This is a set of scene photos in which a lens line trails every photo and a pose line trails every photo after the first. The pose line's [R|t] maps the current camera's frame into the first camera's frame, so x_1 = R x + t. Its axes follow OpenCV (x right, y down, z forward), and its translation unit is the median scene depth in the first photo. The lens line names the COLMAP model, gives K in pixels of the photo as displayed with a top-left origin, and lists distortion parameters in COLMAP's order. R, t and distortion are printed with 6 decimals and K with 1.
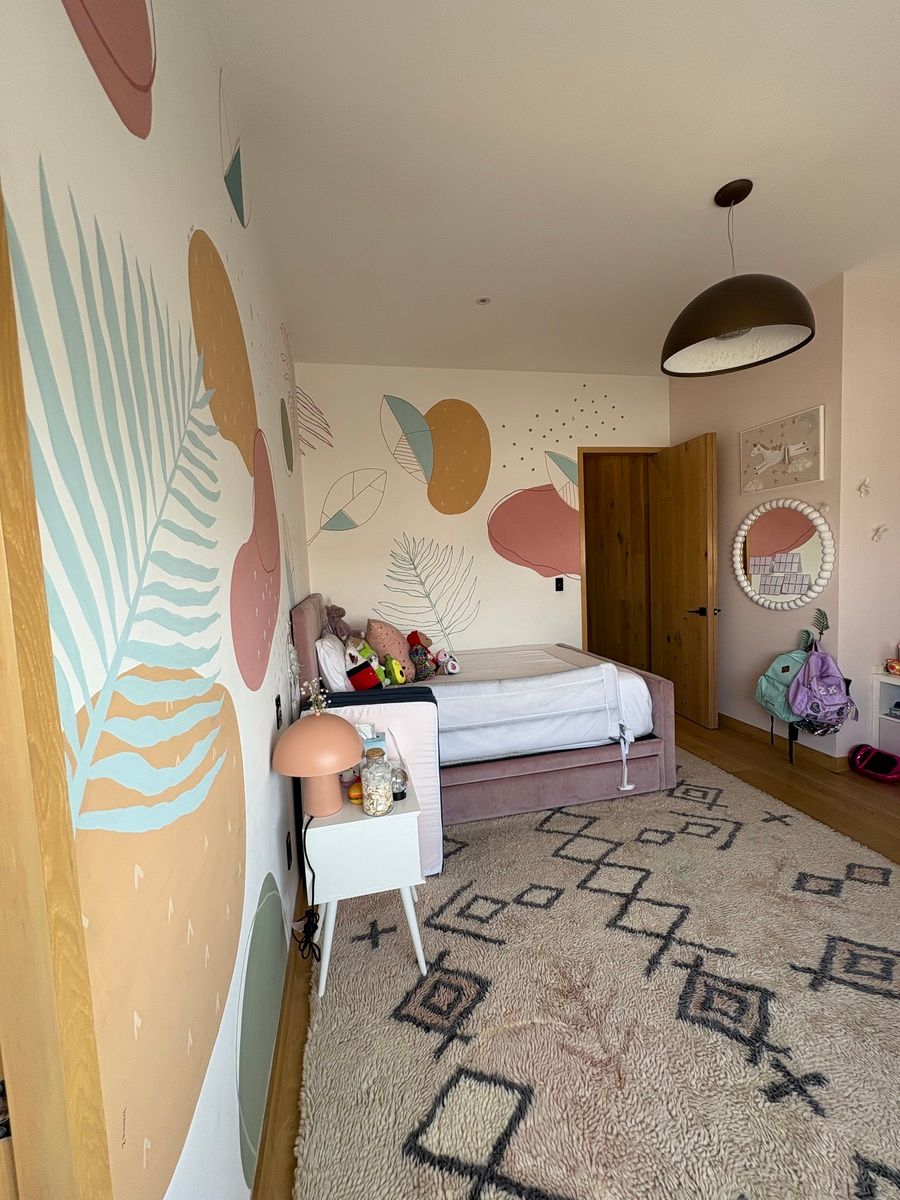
lens RADIAL K [[482.2, 0, 449.7], [0, 482.2, 601.0], [0, 0, 1]] dist [0.000391, 0.001065]
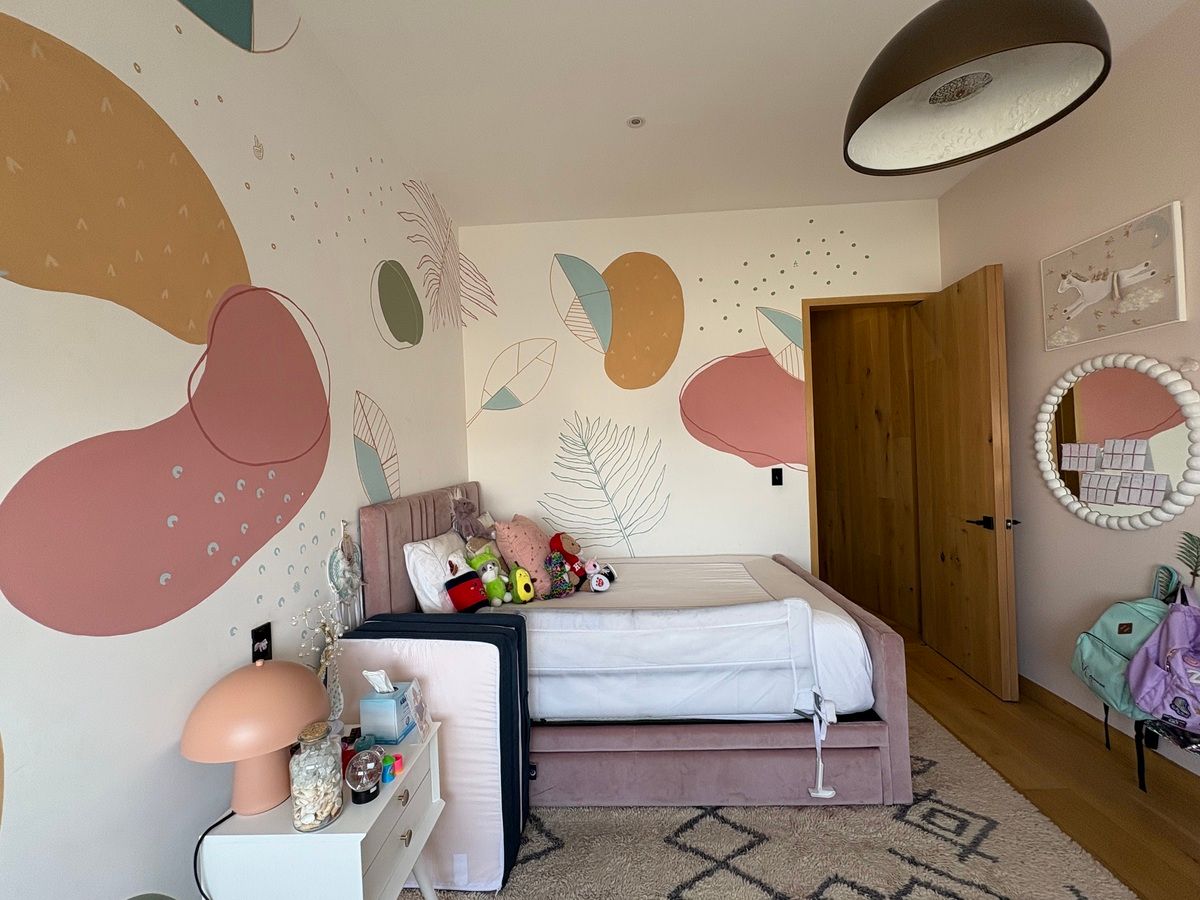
lens RADIAL K [[509.1, 0, 600.1], [0, 509.1, 449.6], [0, 0, 1]] dist [-0.000215, 0.000568]
pose [[0.966573, 0.010662, -0.256168, 0.215874], [-0.026993, 0.997814, -0.060318, -0.027867], [0.254965, 0.065217, 0.964748, 0.193103]]
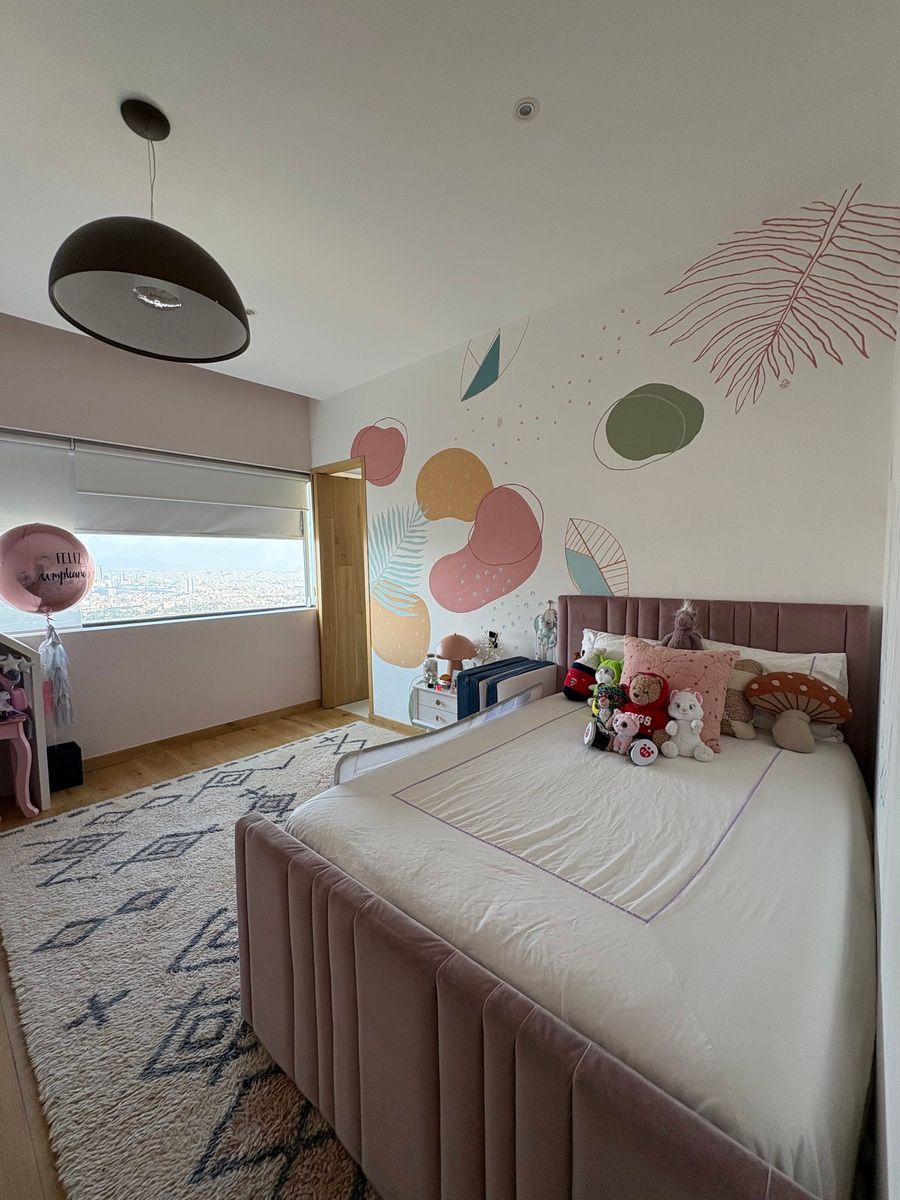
lens RADIAL K [[482.2, 0, 449.5], [0, 482.2, 598.5], [0, 0, 1]] dist [0.000391, 0.001065]
pose [[-0.802271, 0.105101, -0.587635, 0.501345], [0.011673, 0.986953, 0.160585, -0.133454], [0.596845, 0.121973, -0.793031, 1.366399]]
